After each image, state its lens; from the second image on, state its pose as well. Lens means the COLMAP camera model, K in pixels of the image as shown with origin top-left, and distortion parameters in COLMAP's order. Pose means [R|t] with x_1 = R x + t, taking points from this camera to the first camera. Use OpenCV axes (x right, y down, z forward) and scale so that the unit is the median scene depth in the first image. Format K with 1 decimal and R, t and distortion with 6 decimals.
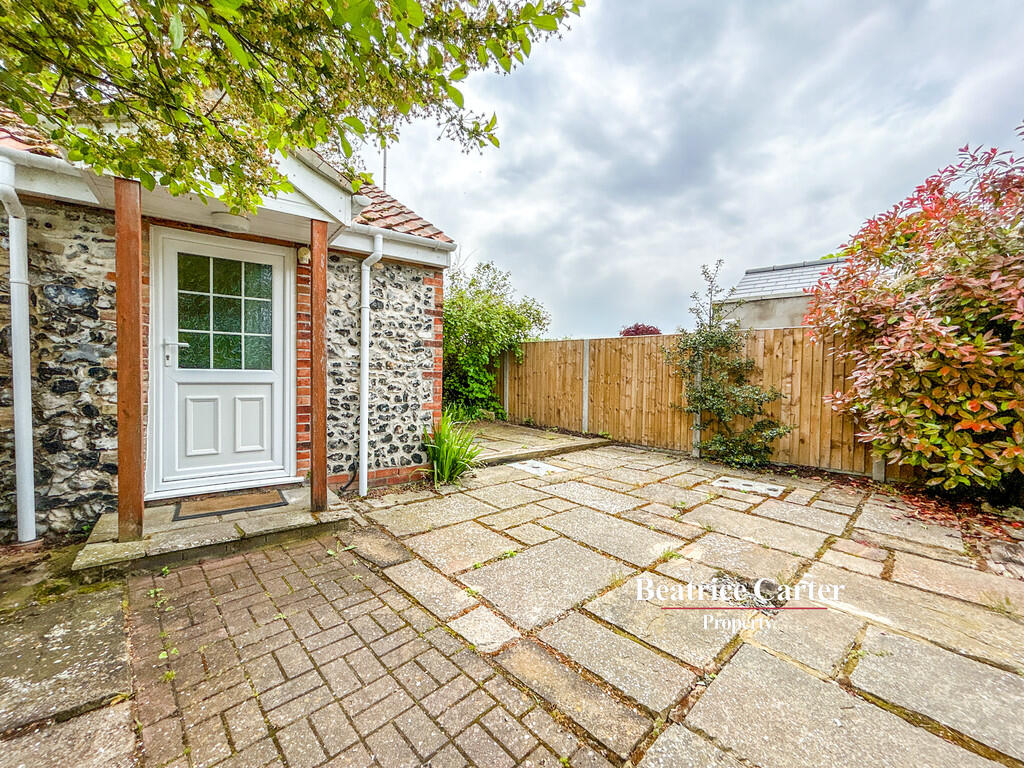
lens RADIAL K [[418.1, 0, 512.0], [0, 418.1, 384.0], [0, 0, 1]] dist [0.001955, 0.000337]
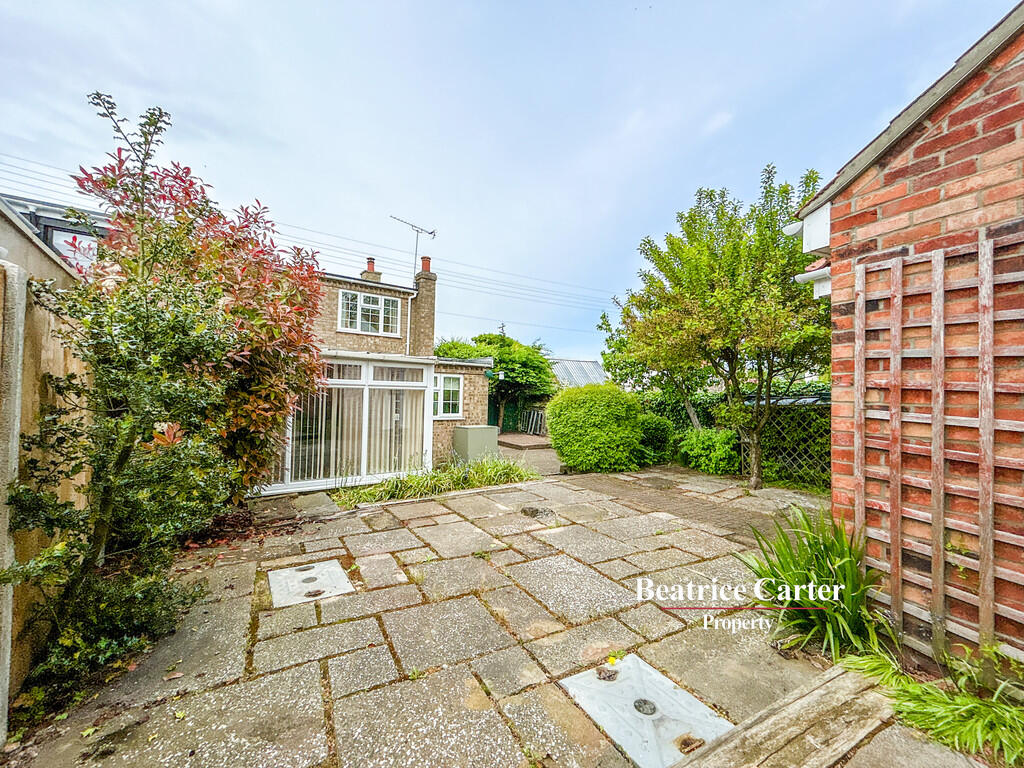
lens RADIAL K [[418.1, 0, 512.0], [0, 418.1, 384.0], [0, 0, 1]] dist [0.001955, 0.000337]
pose [[-0.971318, -0.022217, 0.236746, 0.153386], [-0.021981, 0.999752, 0.003635, -0.113441], [-0.236768, -0.001673, -0.971565, 2.300431]]
